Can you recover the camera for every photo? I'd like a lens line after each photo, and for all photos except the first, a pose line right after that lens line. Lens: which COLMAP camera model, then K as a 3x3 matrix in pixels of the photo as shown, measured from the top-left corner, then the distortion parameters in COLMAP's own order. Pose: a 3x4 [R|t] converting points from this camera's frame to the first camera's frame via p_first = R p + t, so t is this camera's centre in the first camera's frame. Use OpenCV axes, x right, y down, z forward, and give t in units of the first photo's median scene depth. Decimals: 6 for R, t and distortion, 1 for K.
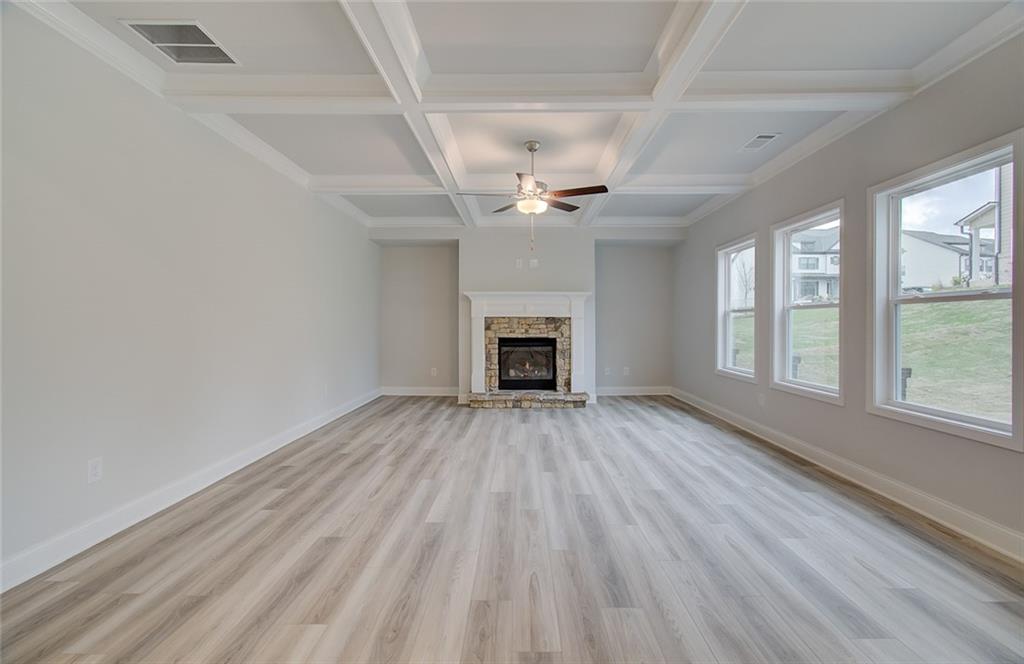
lens RADIAL K [[478.4, 0, 543.8], [0, 478.4, 322.9], [0, 0, 1]] dist [-0.010761, 0.004597]
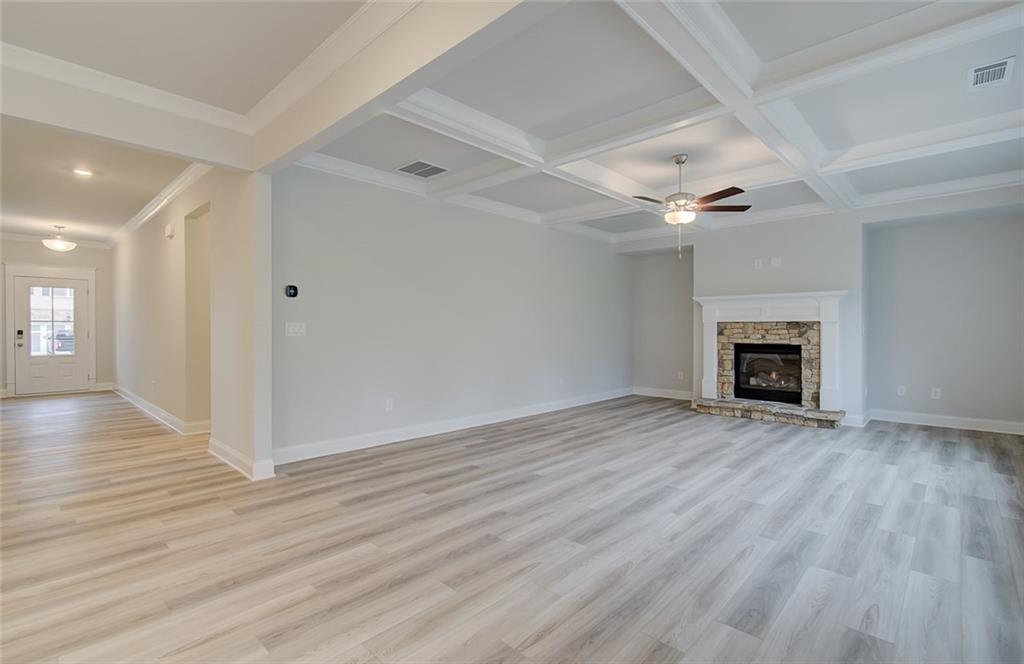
lens RADIAL K [[488.8, 0, 478.1], [0, 488.8, 340.1], [0, 0, 1]] dist [0.001650, 0.001811]
pose [[0.687349, 0.016011, -0.726151, 0.501243], [0.003512, 0.999672, 0.025367, -0.003907], [0.726319, -0.019986, 0.687067, -0.068590]]
